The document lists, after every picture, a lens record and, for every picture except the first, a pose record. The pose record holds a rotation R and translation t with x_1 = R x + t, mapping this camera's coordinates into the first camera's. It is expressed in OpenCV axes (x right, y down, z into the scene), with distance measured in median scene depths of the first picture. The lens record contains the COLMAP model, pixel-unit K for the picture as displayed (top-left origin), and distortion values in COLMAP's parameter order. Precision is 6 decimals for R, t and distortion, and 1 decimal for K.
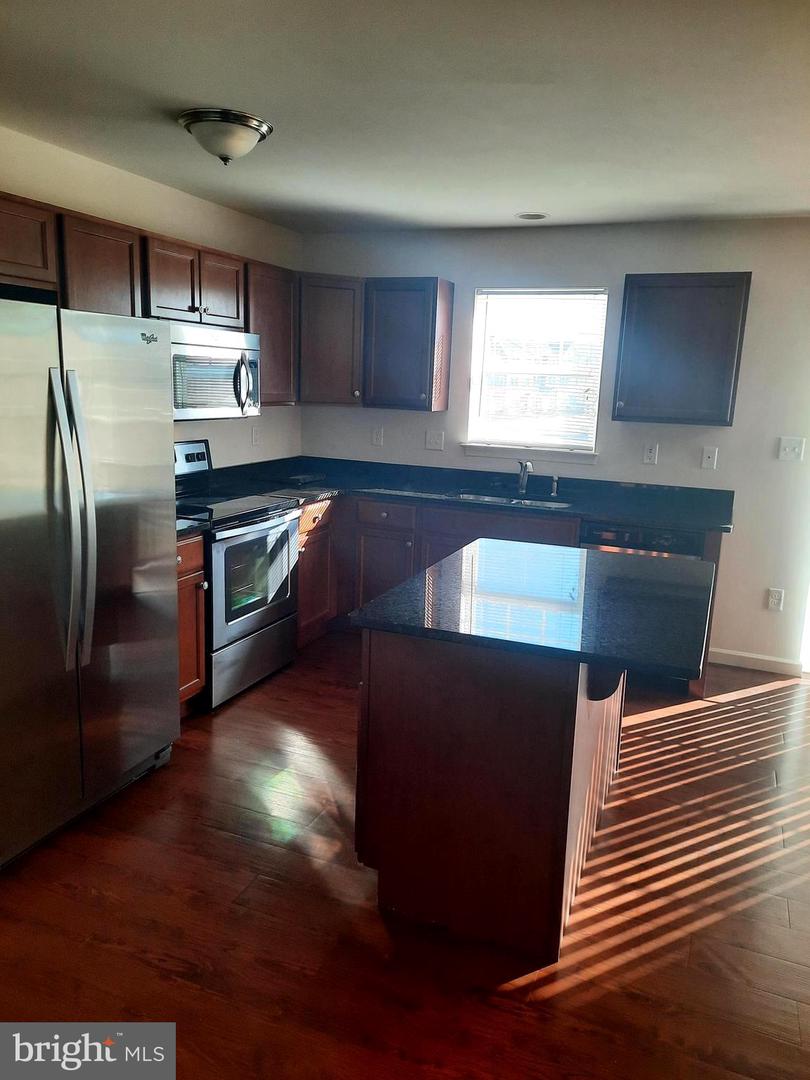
lens RADIAL K [[793.8, 0, 405.0], [0, 793.8, 540.0], [0, 0, 1]] dist [0.093108, 0.001124]
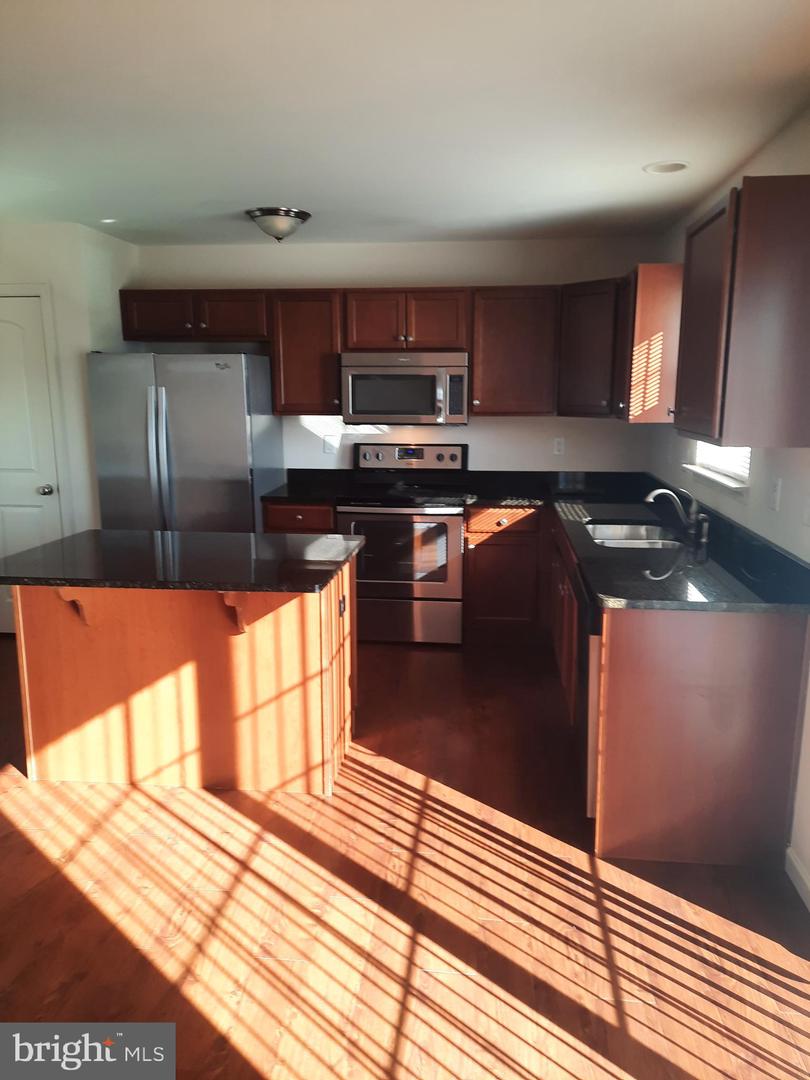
lens RADIAL K [[793.8, 0, 405.0], [0, 793.8, 540.0], [0, 0, 1]] dist [0.093108, 0.001124]
pose [[0.287145, 0.144561, -0.946916, 1.565343], [-0.185692, 0.978195, 0.093026, -0.144519], [0.939716, 0.149123, 0.307728, 1.029219]]
